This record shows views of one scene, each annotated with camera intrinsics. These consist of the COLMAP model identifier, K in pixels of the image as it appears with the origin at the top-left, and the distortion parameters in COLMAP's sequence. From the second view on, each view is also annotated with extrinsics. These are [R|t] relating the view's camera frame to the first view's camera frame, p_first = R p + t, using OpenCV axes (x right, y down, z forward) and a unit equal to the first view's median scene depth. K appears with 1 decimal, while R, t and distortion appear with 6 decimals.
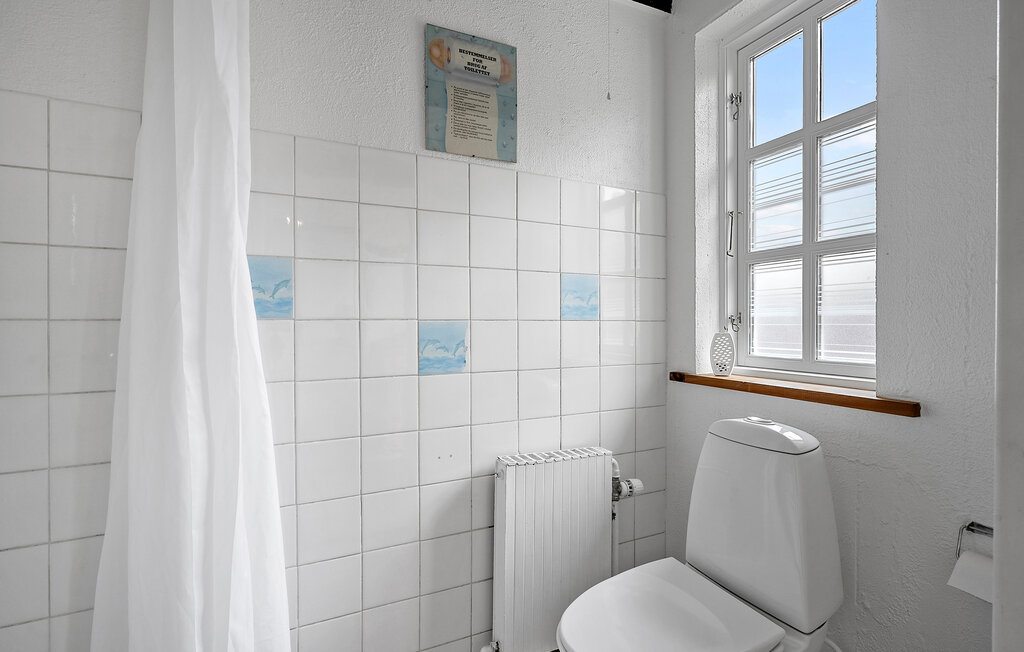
lens RADIAL K [[481.2, 0, 512.0], [0, 481.2, 326.0], [0, 0, 1]] dist [0.001066, 0.000165]
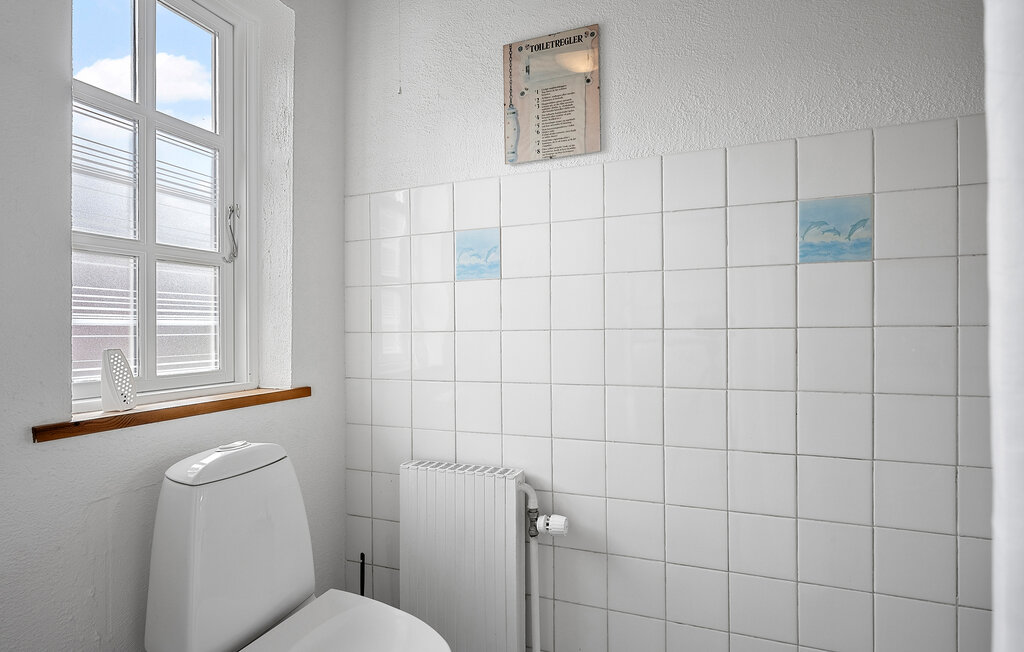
lens RADIAL K [[505.6, 0, 512.0], [0, 505.6, 326.0], [0, 0, 1]] dist [-0.000033, 0.000056]
pose [[-0.691235, 0.013324, 0.722507, -0.504907], [0.020812, 0.999782, 0.001474, -0.008962], [-0.722330, 0.016056, -0.691362, 1.197541]]
